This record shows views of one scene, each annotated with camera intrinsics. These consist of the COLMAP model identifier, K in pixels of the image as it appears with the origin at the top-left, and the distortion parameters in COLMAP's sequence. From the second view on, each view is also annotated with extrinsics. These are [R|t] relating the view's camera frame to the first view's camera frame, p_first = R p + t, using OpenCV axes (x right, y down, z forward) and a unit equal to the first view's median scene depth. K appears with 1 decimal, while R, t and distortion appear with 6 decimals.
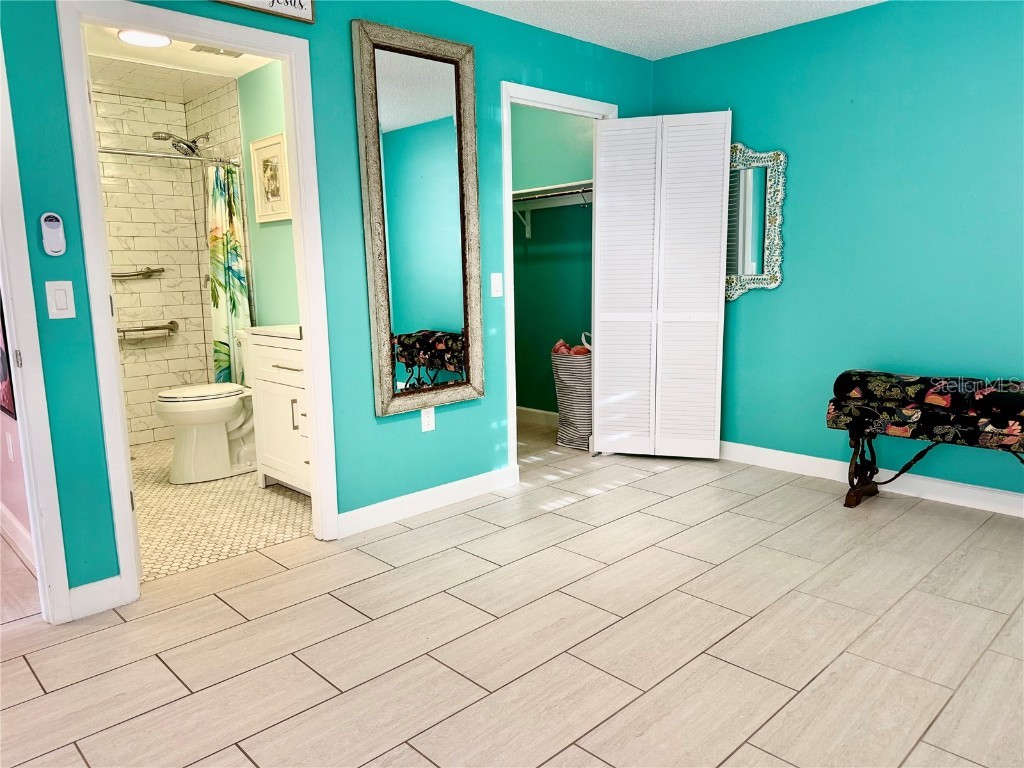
lens RADIAL K [[726.3, 0, 509.8], [0, 726.3, 381.3], [0, 0, 1]] dist [0.067977, -0.092510]
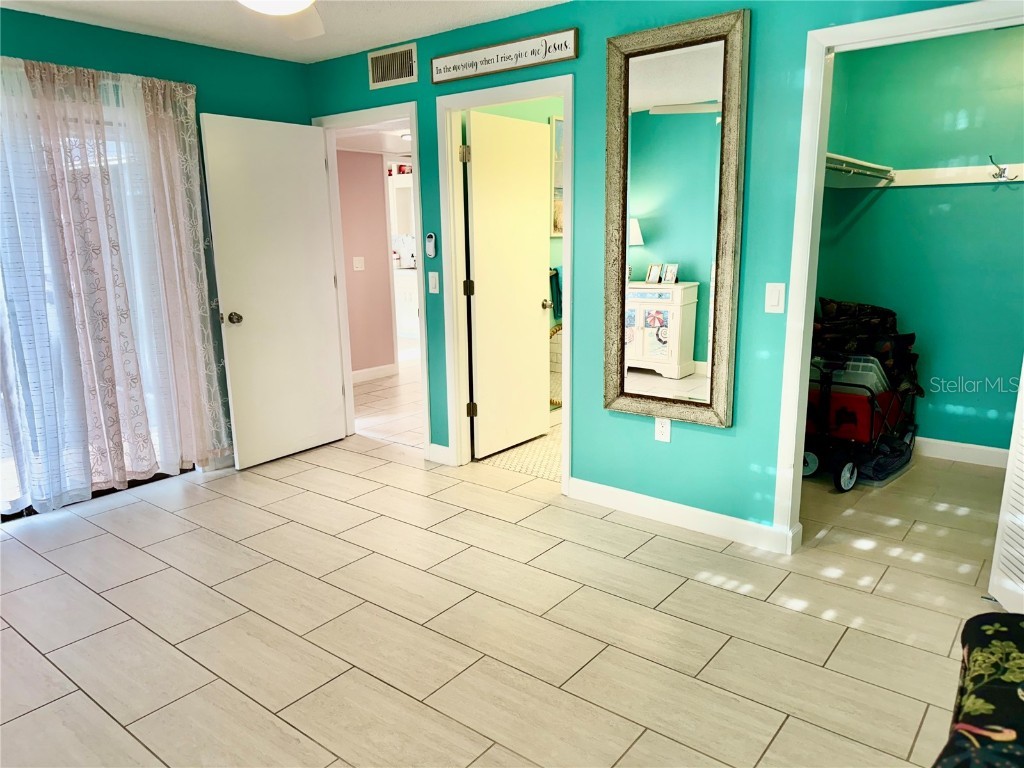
lens RADIAL K [[726.3, 0, 508.4], [0, 726.3, 378.5], [0, 0, 1]] dist [0.067977, -0.092510]
pose [[0.123657, 0.220500, -0.967517, 0.838753], [-0.136584, 0.969502, 0.203496, -0.194717], [0.982880, 0.106983, 0.150003, 0.688759]]
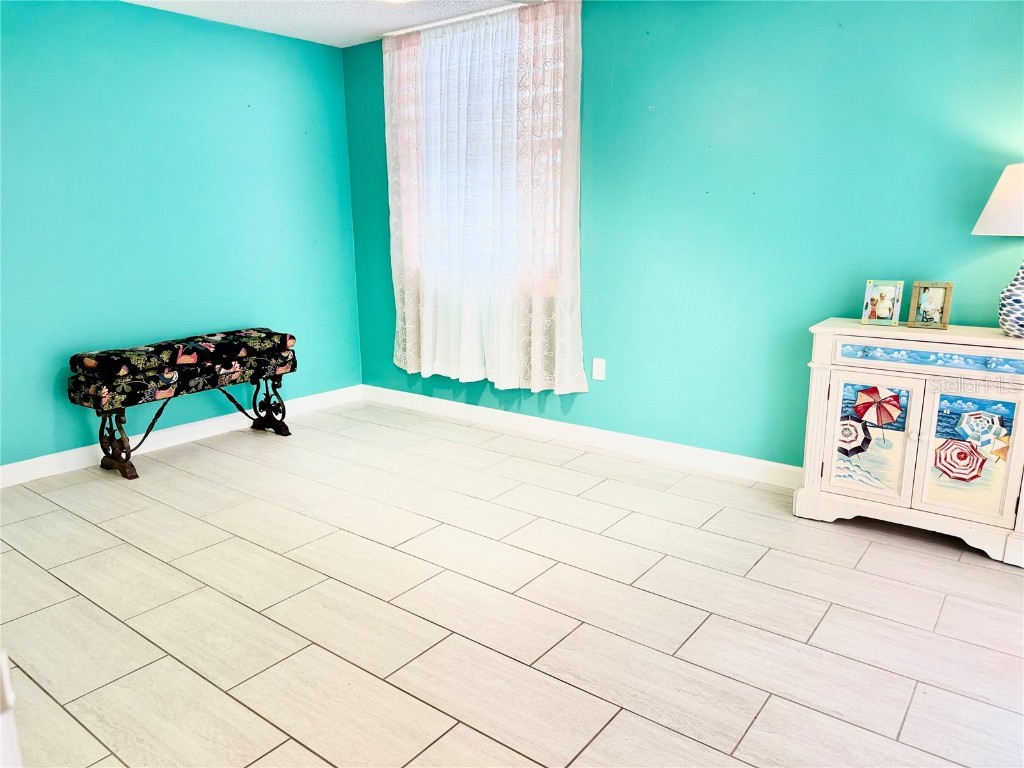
lens RADIAL K [[726.3, 0, 511.7], [0, 726.3, 383.9], [0, 0, 1]] dist [0.067977, -0.092510]
pose [[-0.144036, -0.198328, 0.969495, -0.656876], [0.160240, 0.962106, 0.220623, -0.113189], [-0.976513, 0.187129, -0.106798, 0.594266]]
